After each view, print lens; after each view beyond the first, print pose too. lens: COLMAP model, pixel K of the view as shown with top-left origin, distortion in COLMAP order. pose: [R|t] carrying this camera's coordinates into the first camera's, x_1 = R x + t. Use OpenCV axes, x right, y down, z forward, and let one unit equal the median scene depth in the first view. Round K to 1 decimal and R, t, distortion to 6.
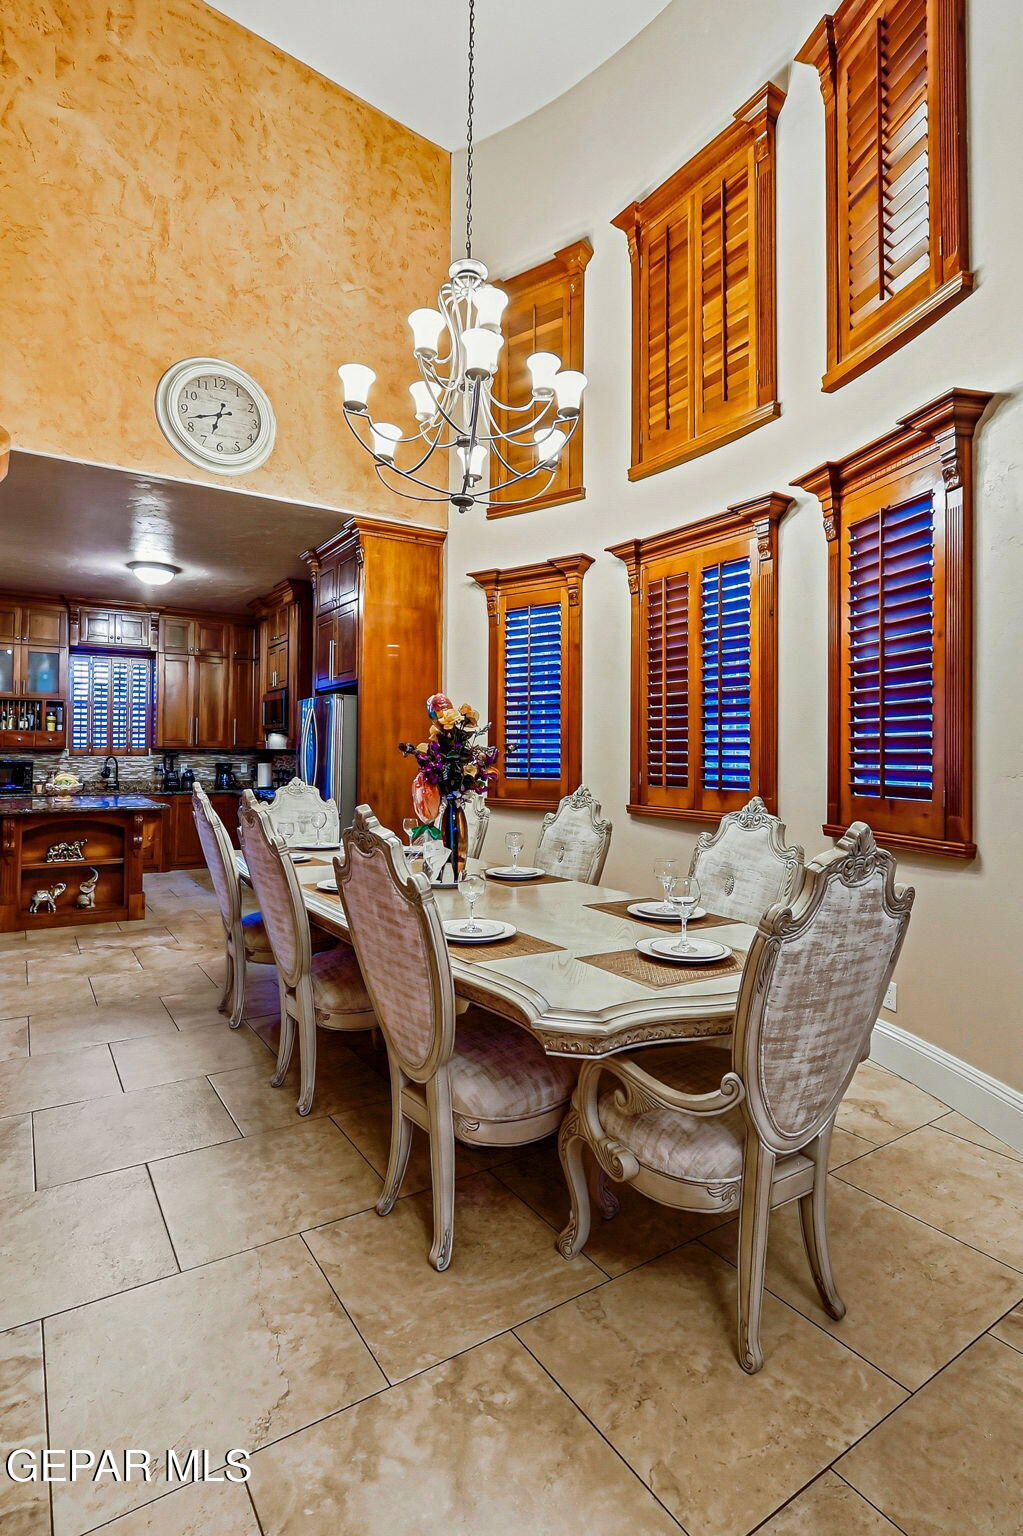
lens RADIAL K [[744.3, 0, 509.0], [0, 744.3, 744.9], [0, 0, 1]] dist [-0.003037, 0.000907]
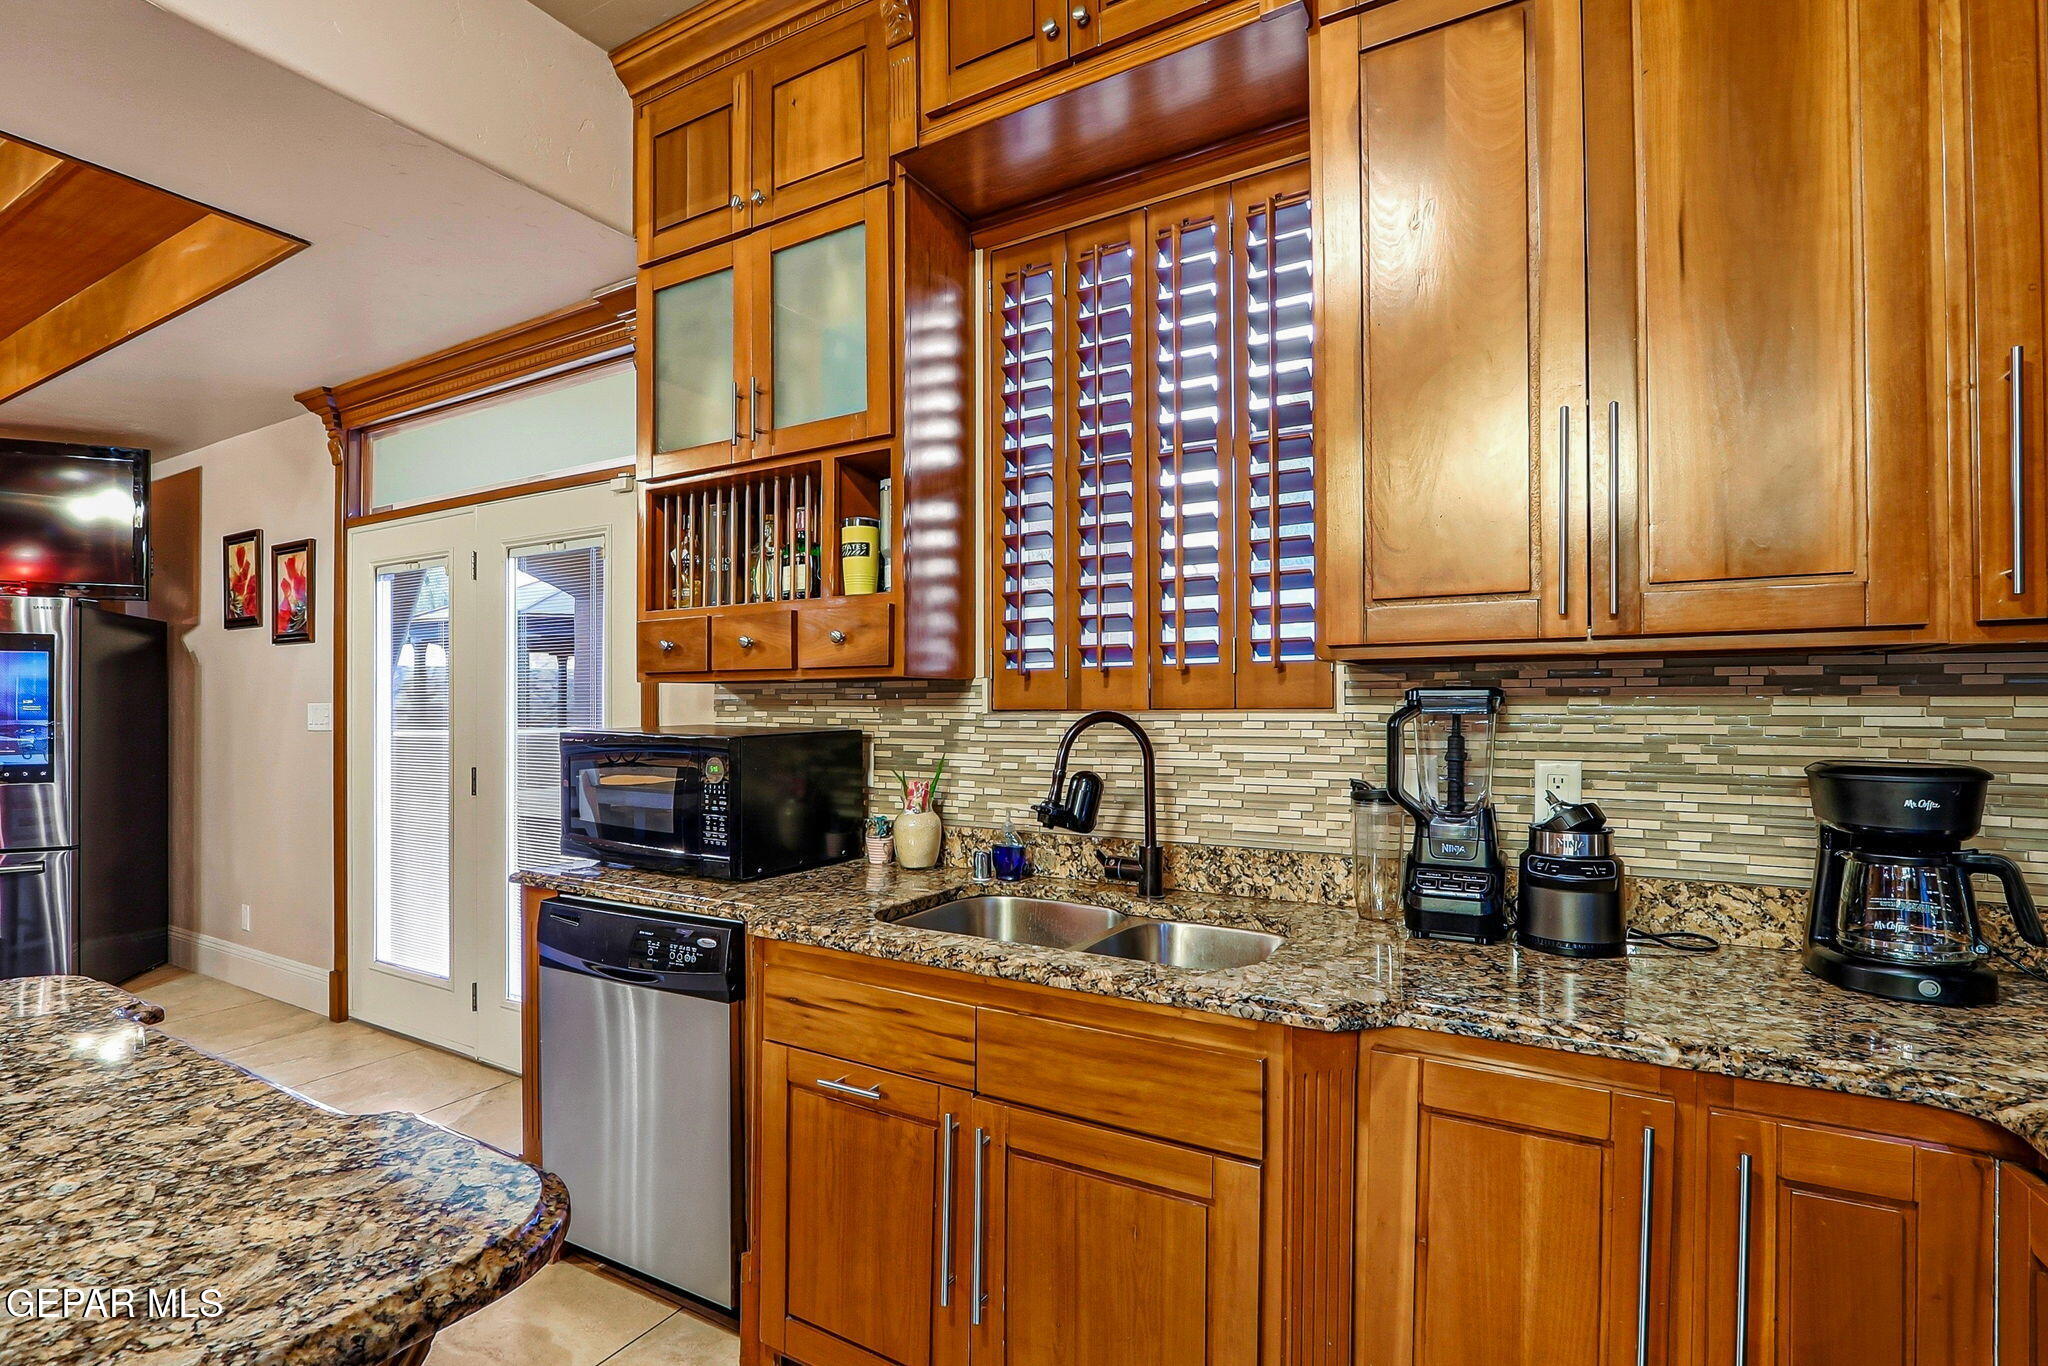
lens RADIAL K [[952.2, 0, 1010.4], [0, 952.2, 687.6], [0, 0, 1]] dist [-0.007768, 0.000687]
pose [[0.437039, -0.022672, -0.899157, -0.850371], [0.021404, 0.999661, -0.014802, 0.030488], [0.899188, -0.012776, 0.437377, 2.224957]]
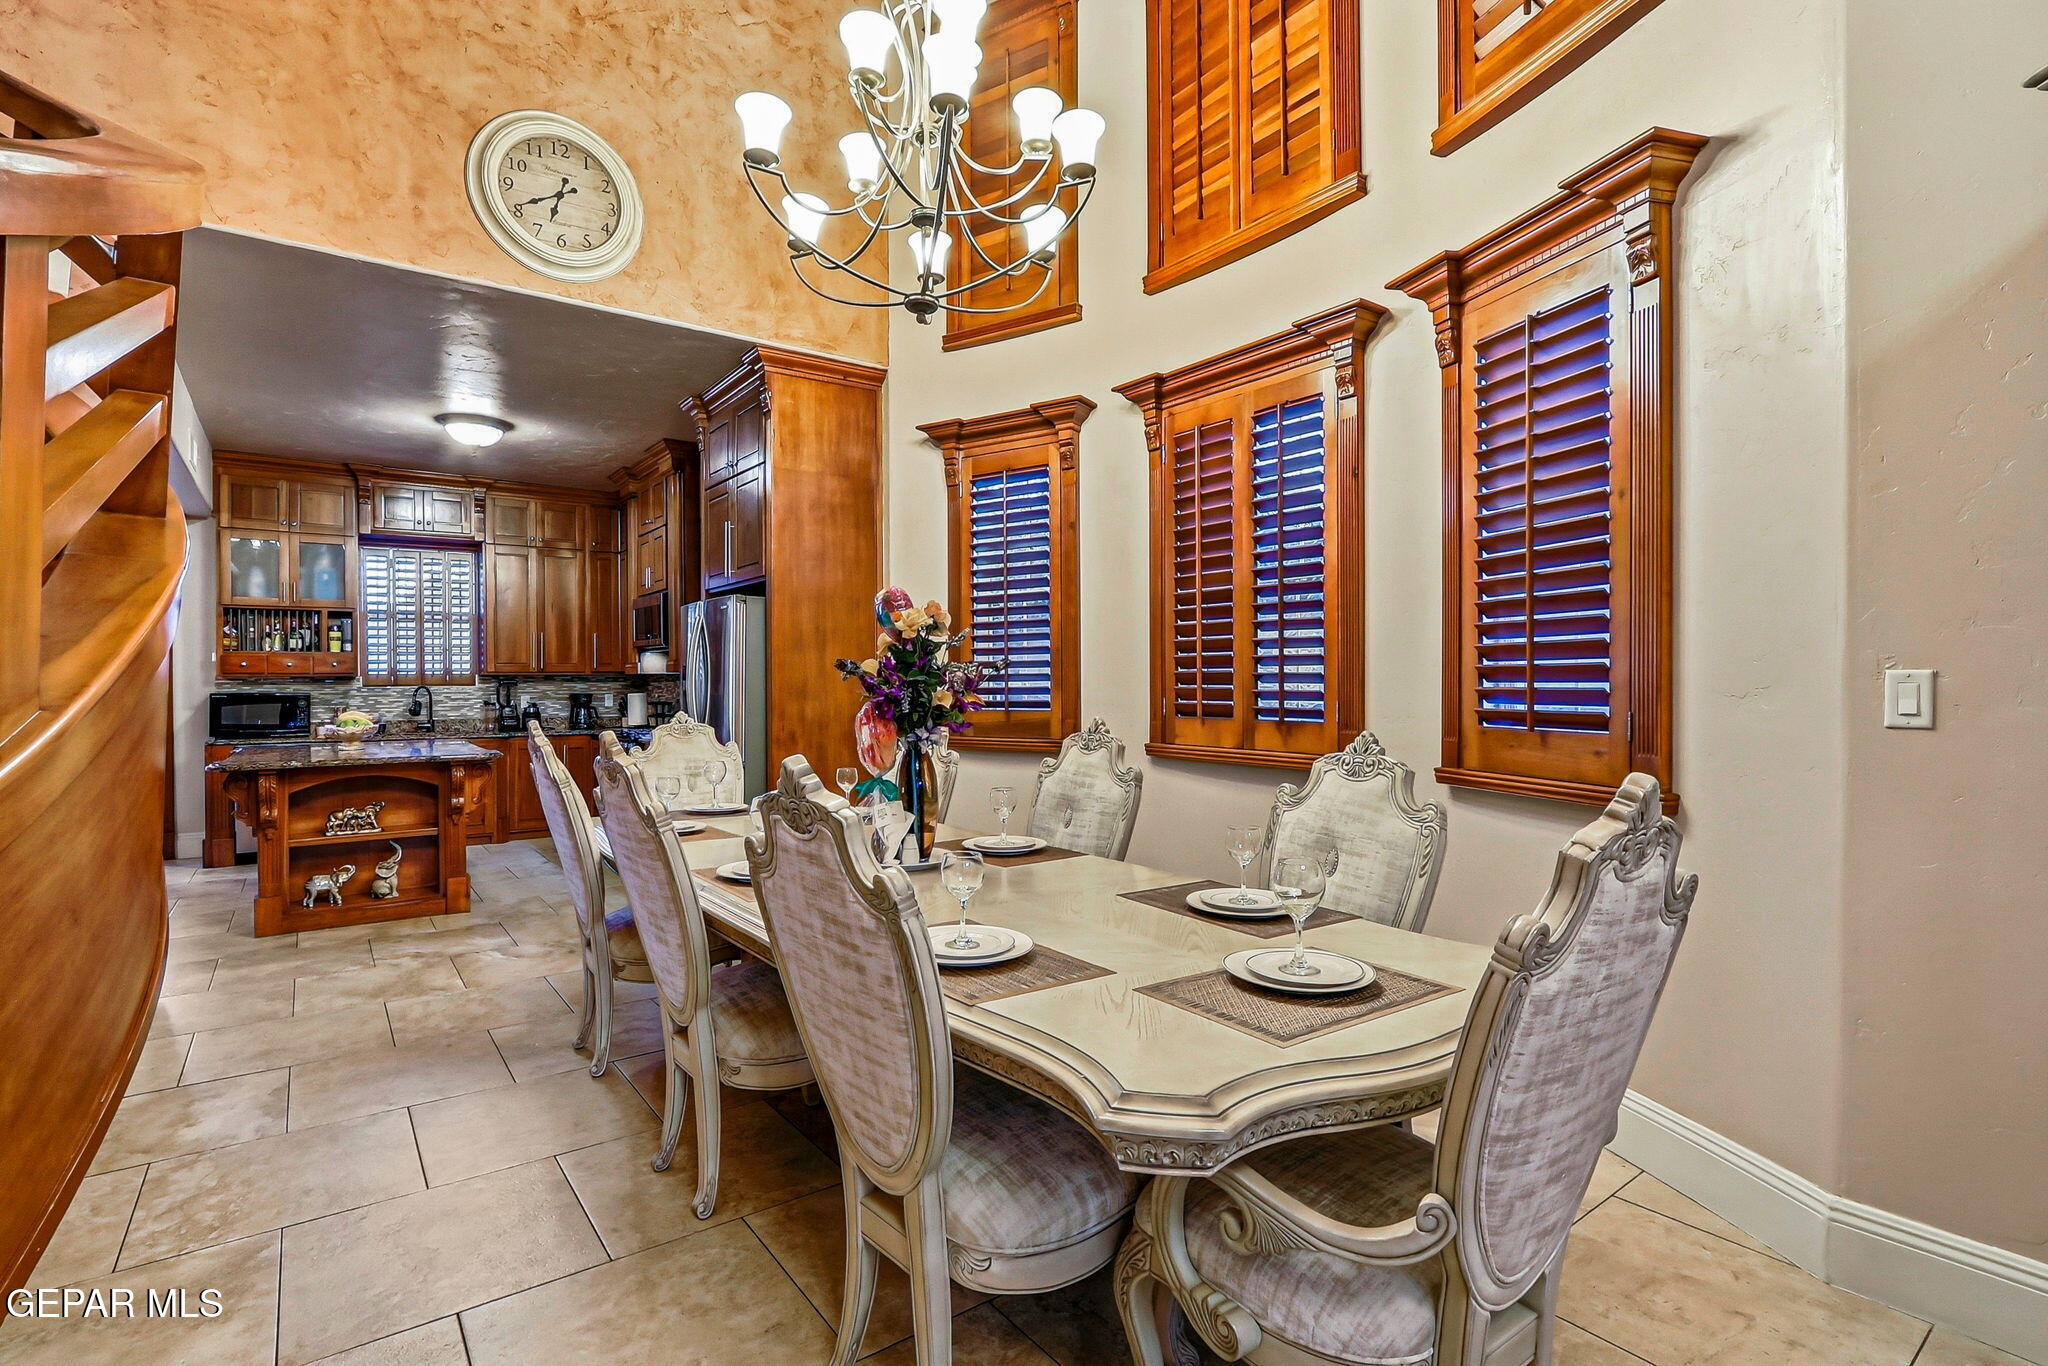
lens RADIAL K [[952.2, 0, 1010.4], [0, 952.2, 687.6], [0, 0, 1]] dist [-0.007768, 0.000687]
pose [[0.998361, -0.012288, 0.055904, -0.029171], [0.011024, 0.999678, 0.022859, 0.004112], [-0.056166, -0.022205, 0.998174, 0.097990]]
